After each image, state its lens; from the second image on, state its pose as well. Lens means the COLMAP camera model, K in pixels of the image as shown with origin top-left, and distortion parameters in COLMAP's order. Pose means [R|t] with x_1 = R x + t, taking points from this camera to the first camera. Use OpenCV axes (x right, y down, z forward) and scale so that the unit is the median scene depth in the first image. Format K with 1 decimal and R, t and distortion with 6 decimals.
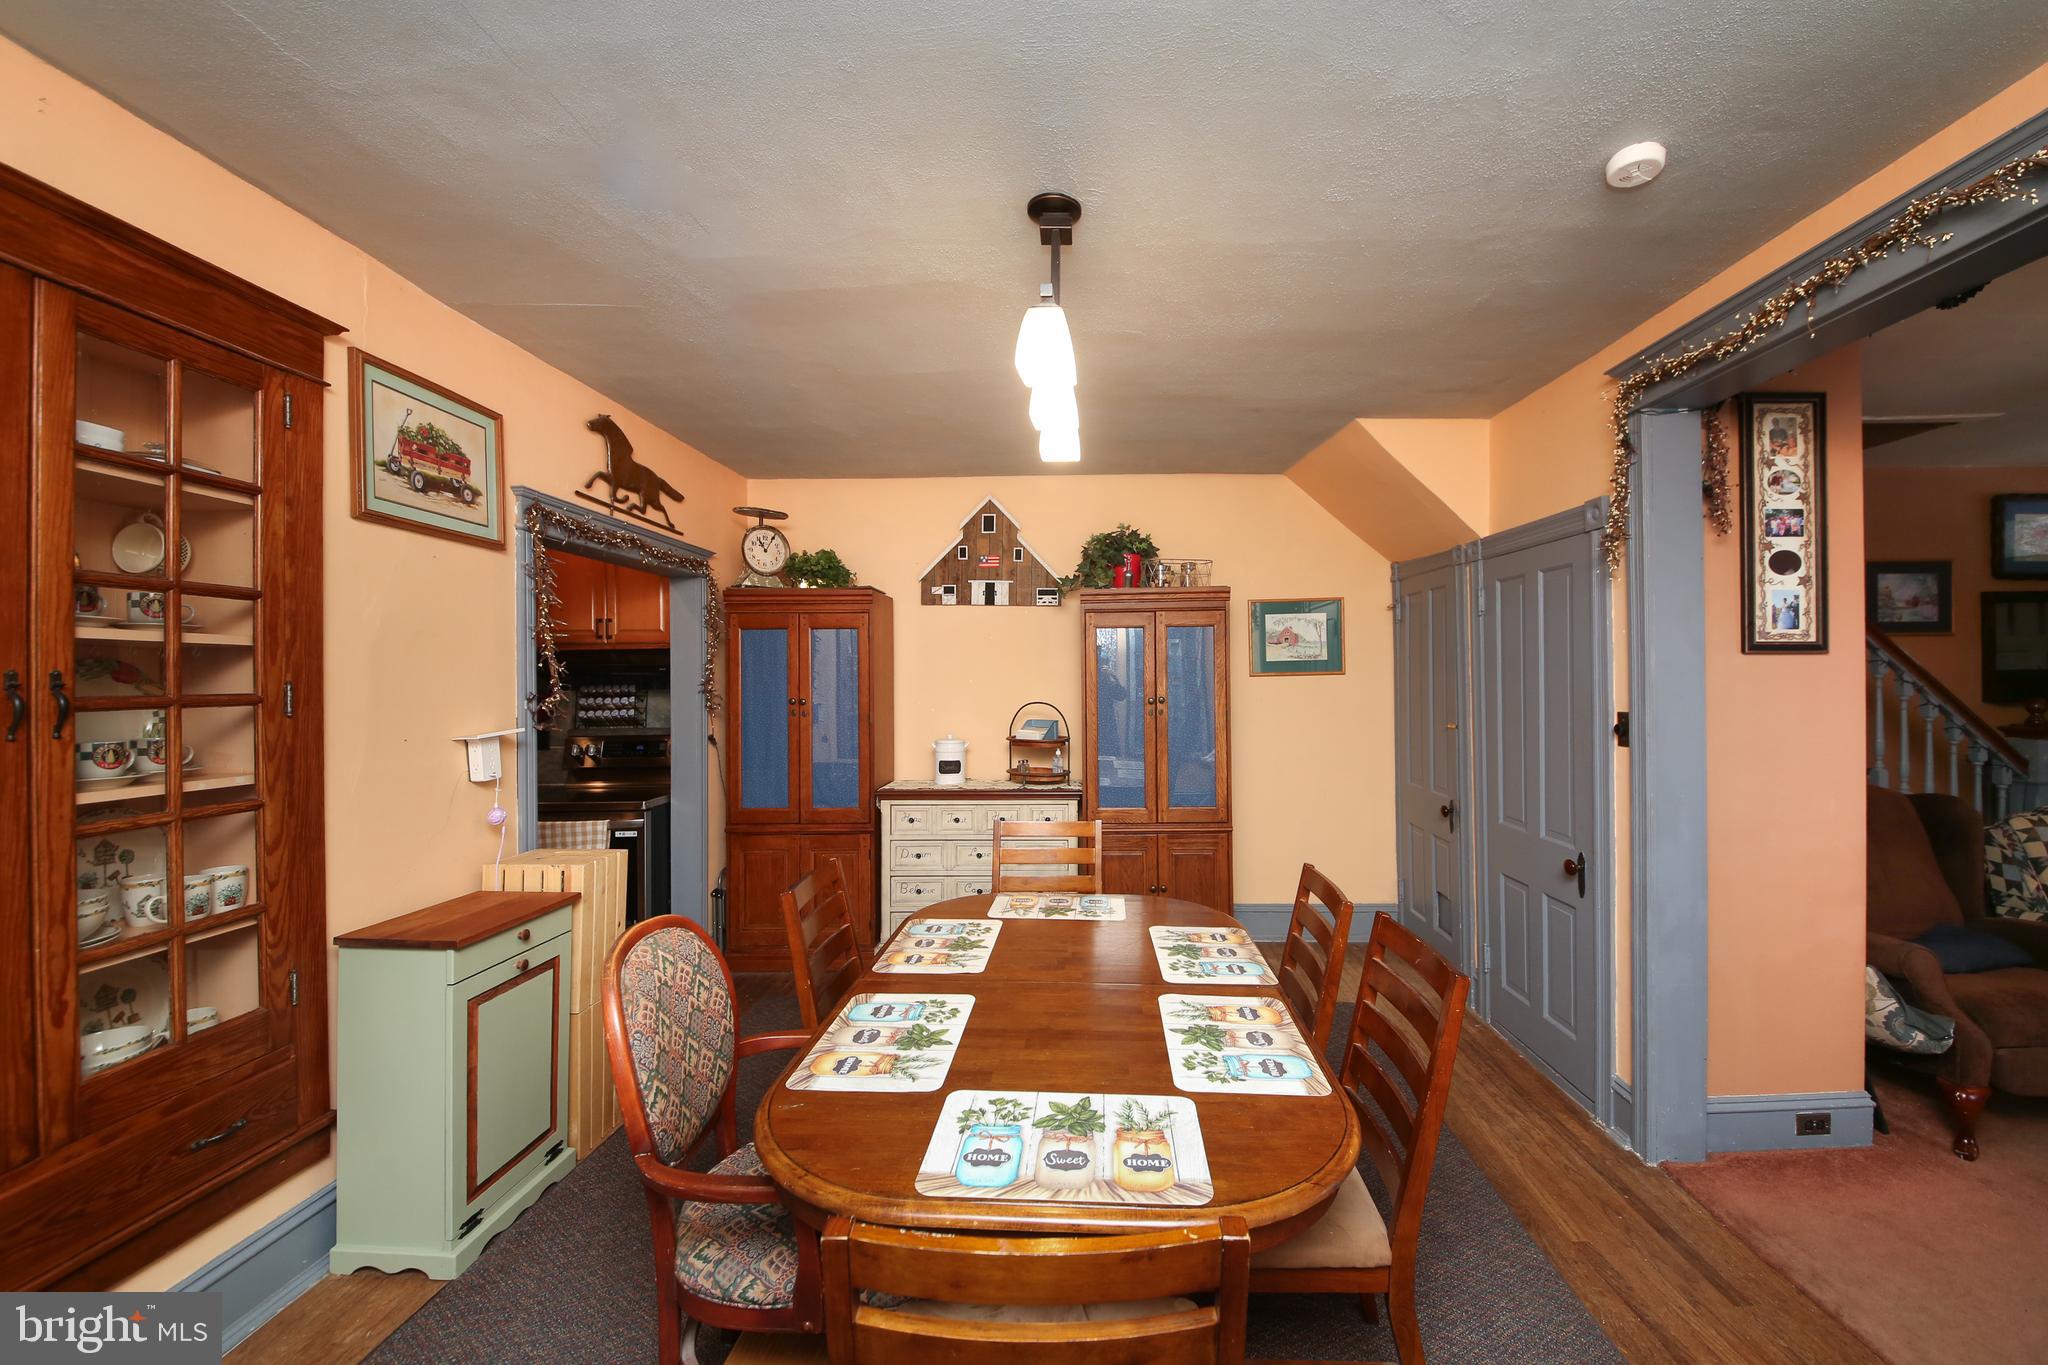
lens RADIAL K [[774.4, 0, 1024.0], [0, 774.4, 682.5], [0, 0, 1]] dist [0.014151, -0.013475]
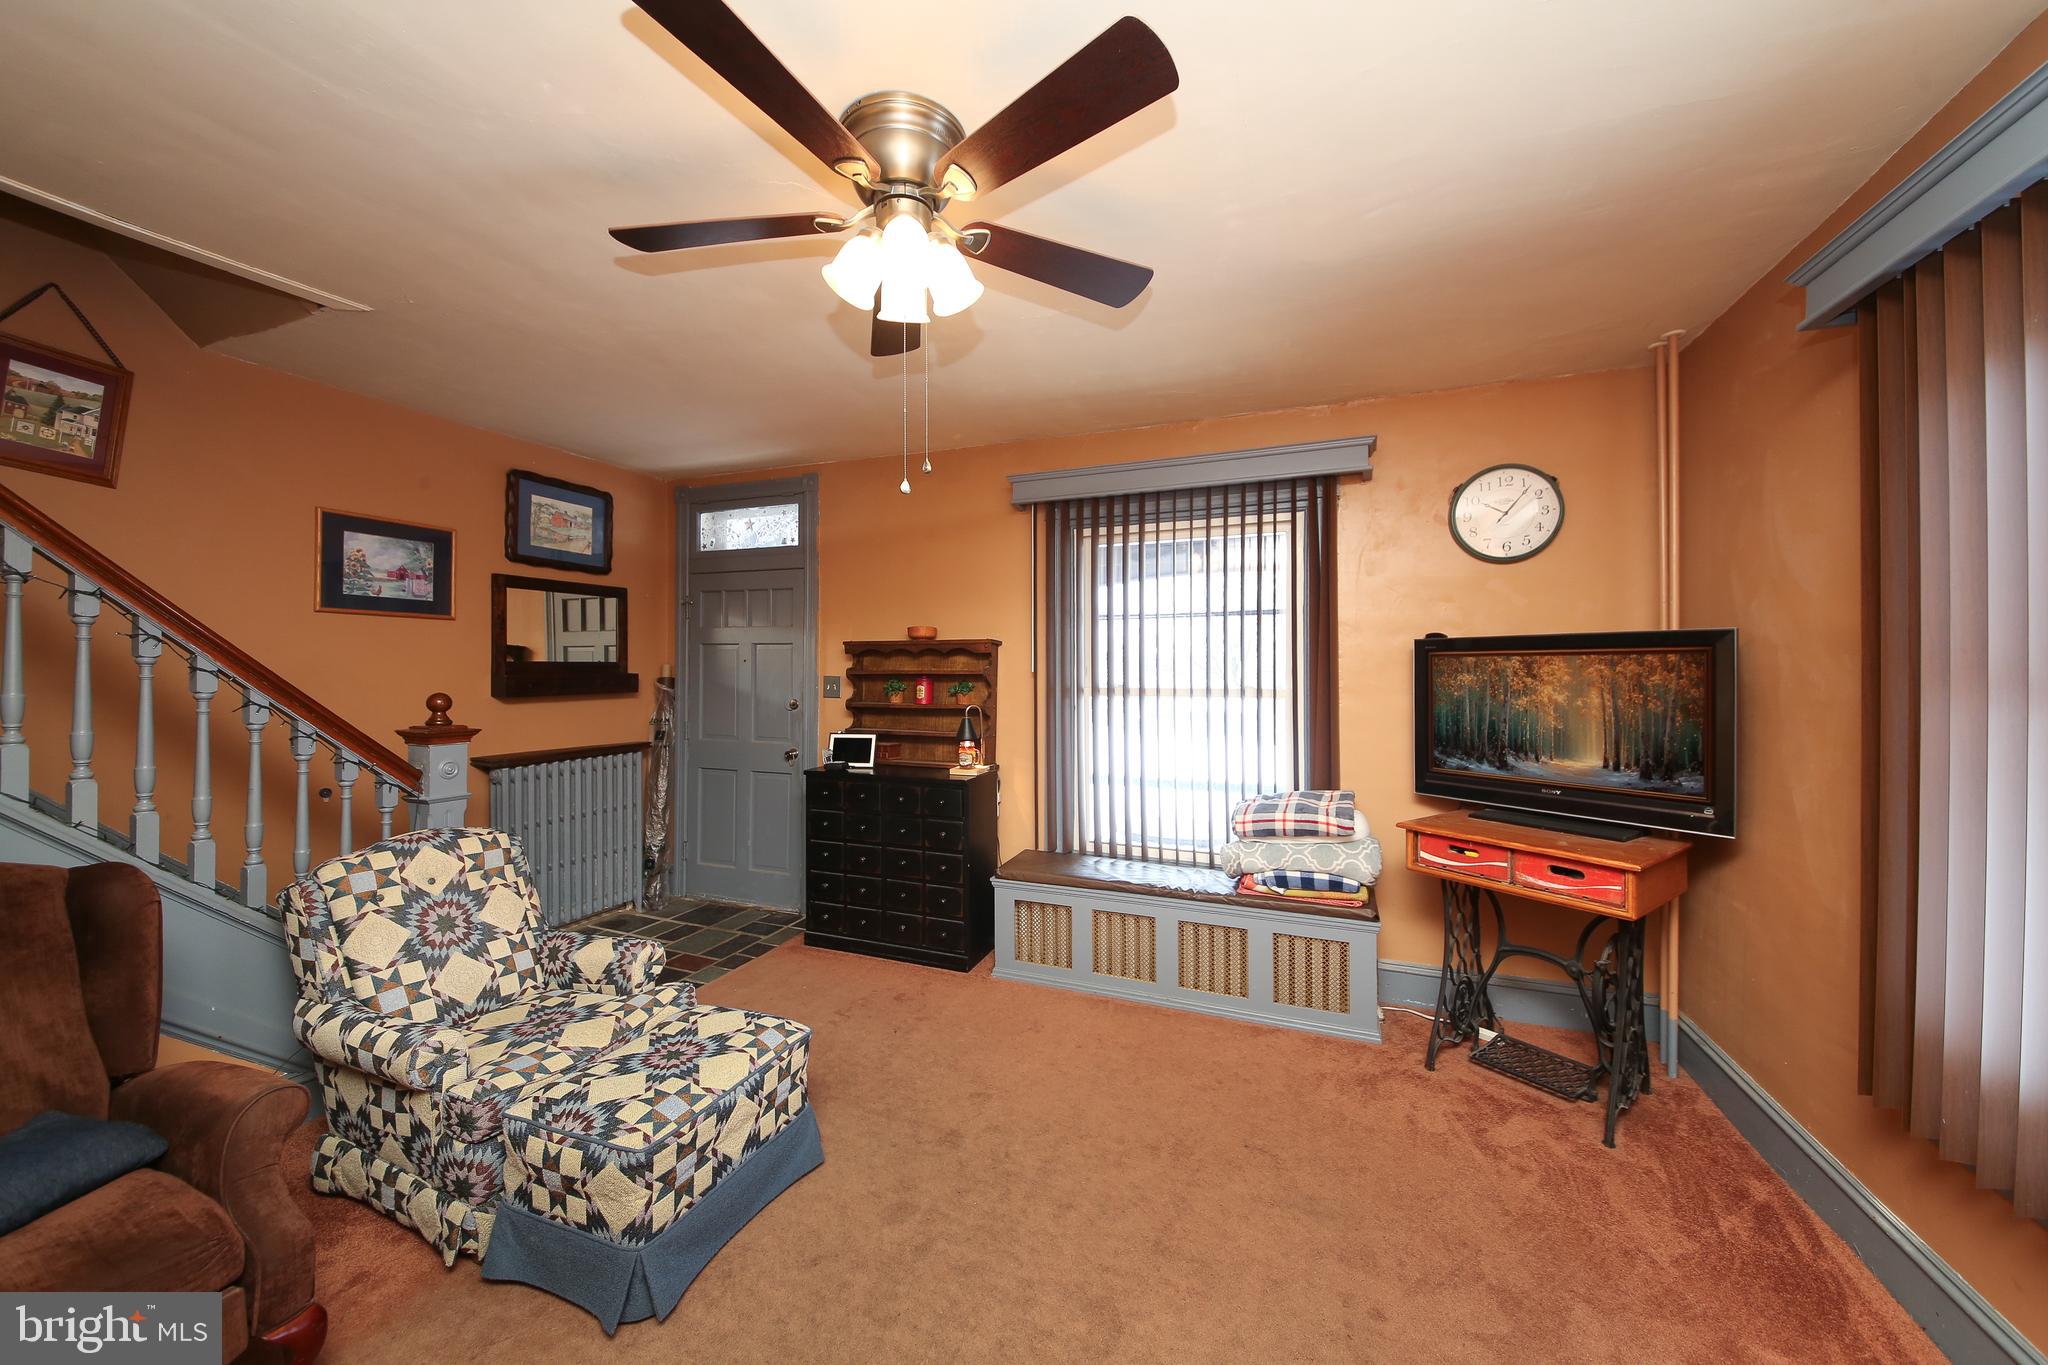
lens RADIAL K [[734.1, 0, 1030.2], [0, 734.1, 666.2], [0, 0, 1]] dist [0.030078, -0.022226]
pose [[0.341347, 0.015316, 0.939813, 1.199103], [-0.004321, 0.999882, -0.014726, 0.000548], [-0.939927, 0.000966, 0.341373, 0.211195]]
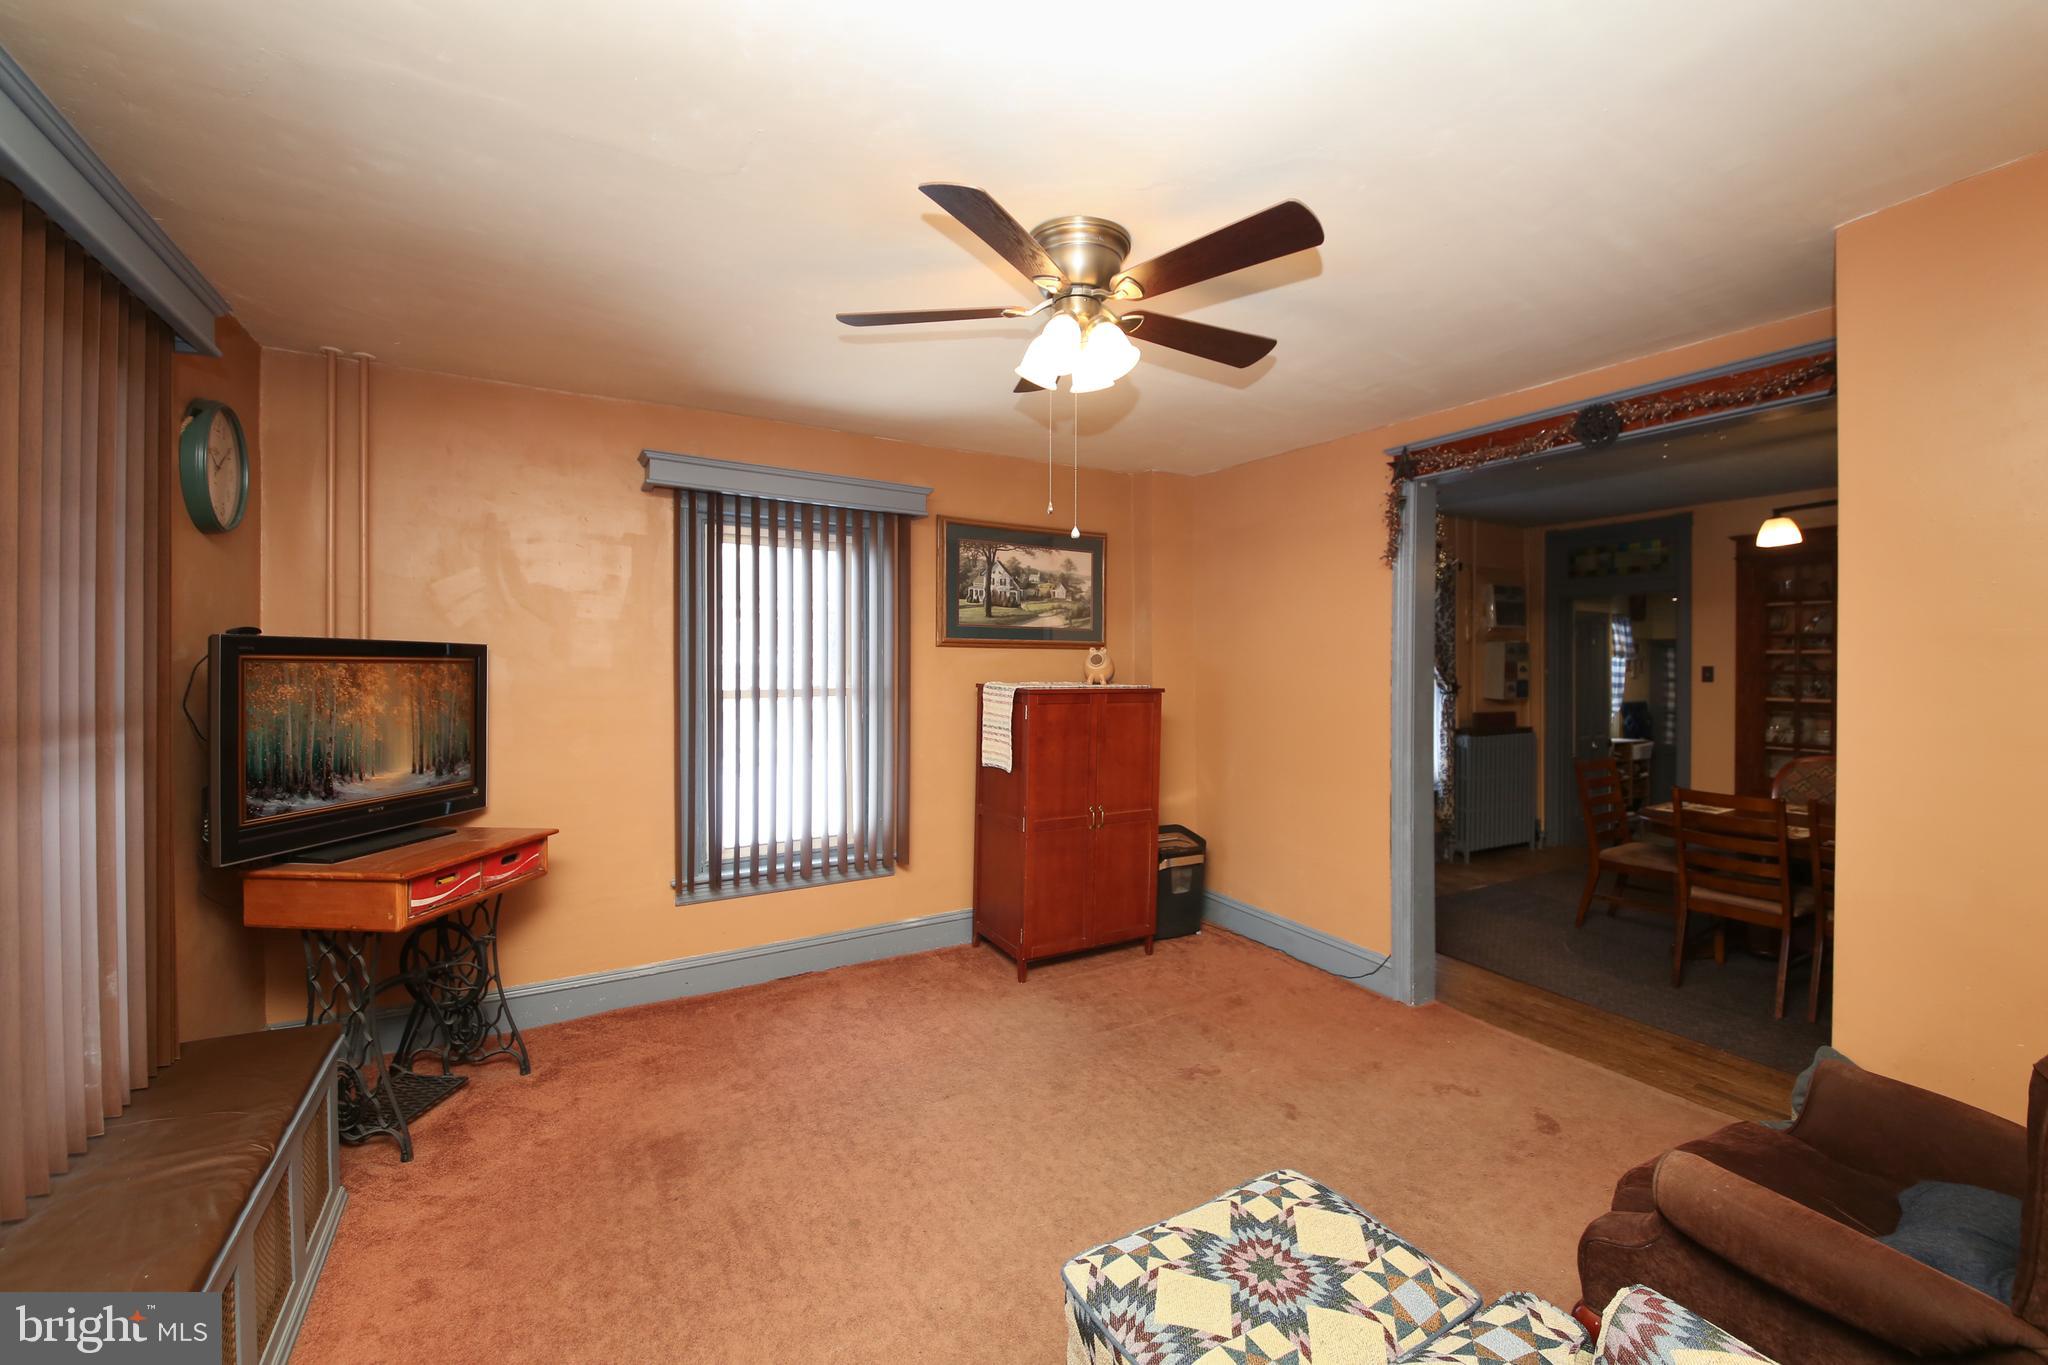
lens RADIAL K [[819.0, 0, 1036.3], [0, 819.0, 672.9], [0, 0, 1]] dist [0.000861, -0.005373]
pose [[-0.838958, 0.013493, -0.544029, 2.387919], [0.010607, 0.999908, 0.008443, -0.022043], [0.544092, 0.001313, -0.839024, 1.341196]]
